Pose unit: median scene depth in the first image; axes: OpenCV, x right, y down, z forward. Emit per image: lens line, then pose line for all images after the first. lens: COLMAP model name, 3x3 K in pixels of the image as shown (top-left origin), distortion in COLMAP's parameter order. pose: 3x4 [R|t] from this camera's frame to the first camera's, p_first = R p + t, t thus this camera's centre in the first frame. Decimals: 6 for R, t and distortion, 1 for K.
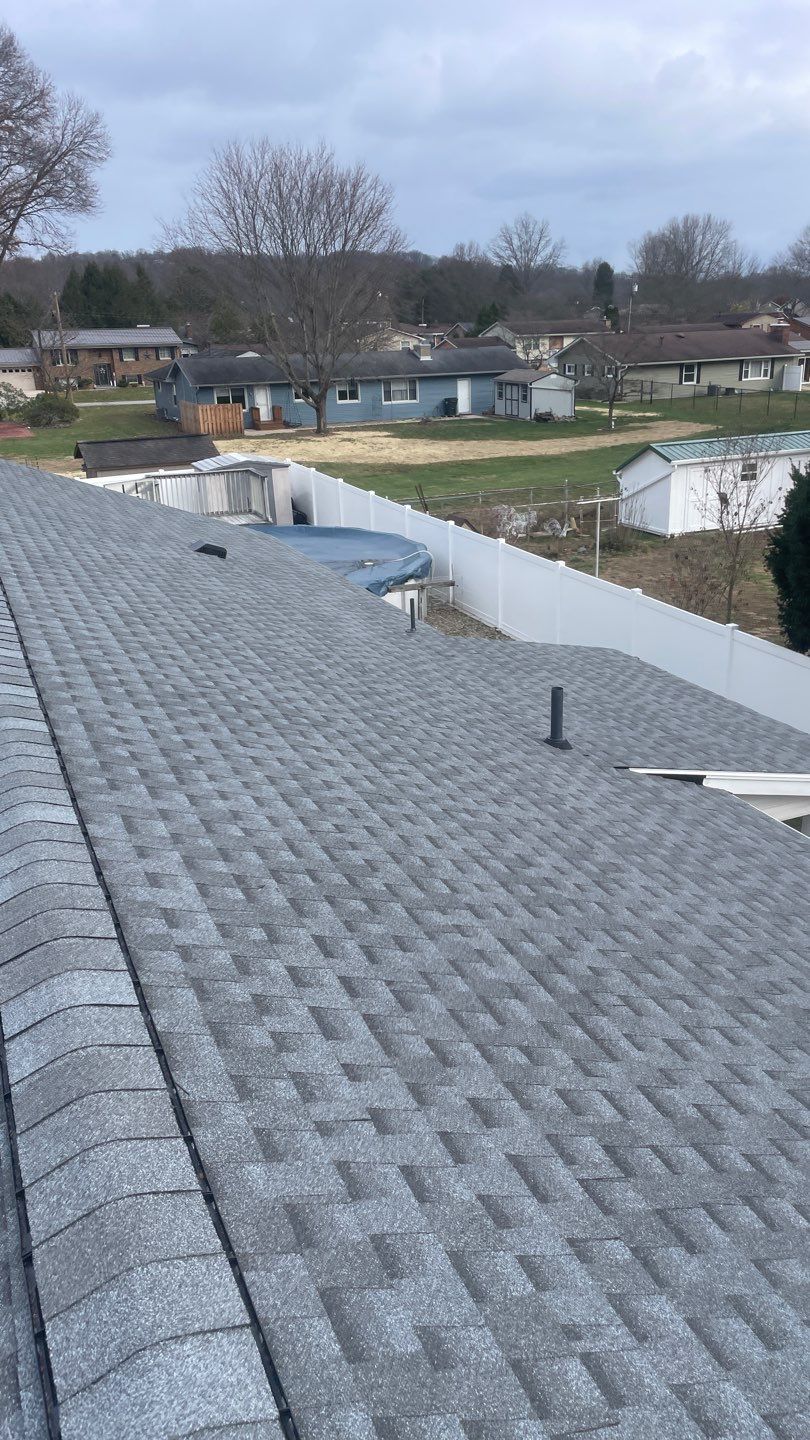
lens RADIAL K [[1119.2, 0, 428.8], [0, 1119.2, 755.0], [0, 0, 1]] dist [0.096880, -0.122826]
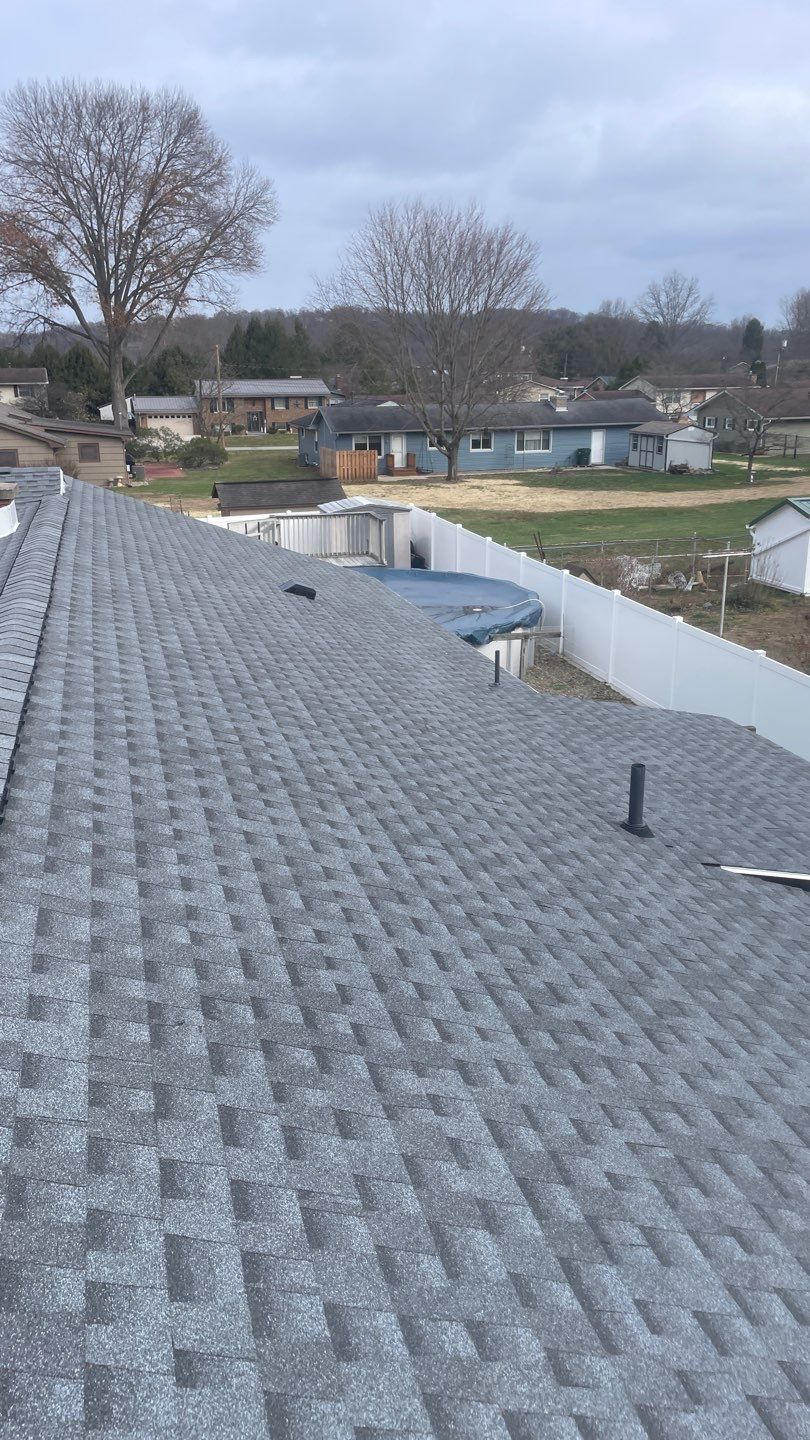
lens RADIAL K [[1119.2, 0, 391.2], [0, 1119.2, 713.0], [0, 0, 1]] dist [0.096880, -0.122826]
pose [[0.988114, 0.058455, -0.142176, 0.041097], [-0.068960, 0.995152, -0.070119, -0.022510], [0.137388, 0.079090, 0.987355, 0.101409]]
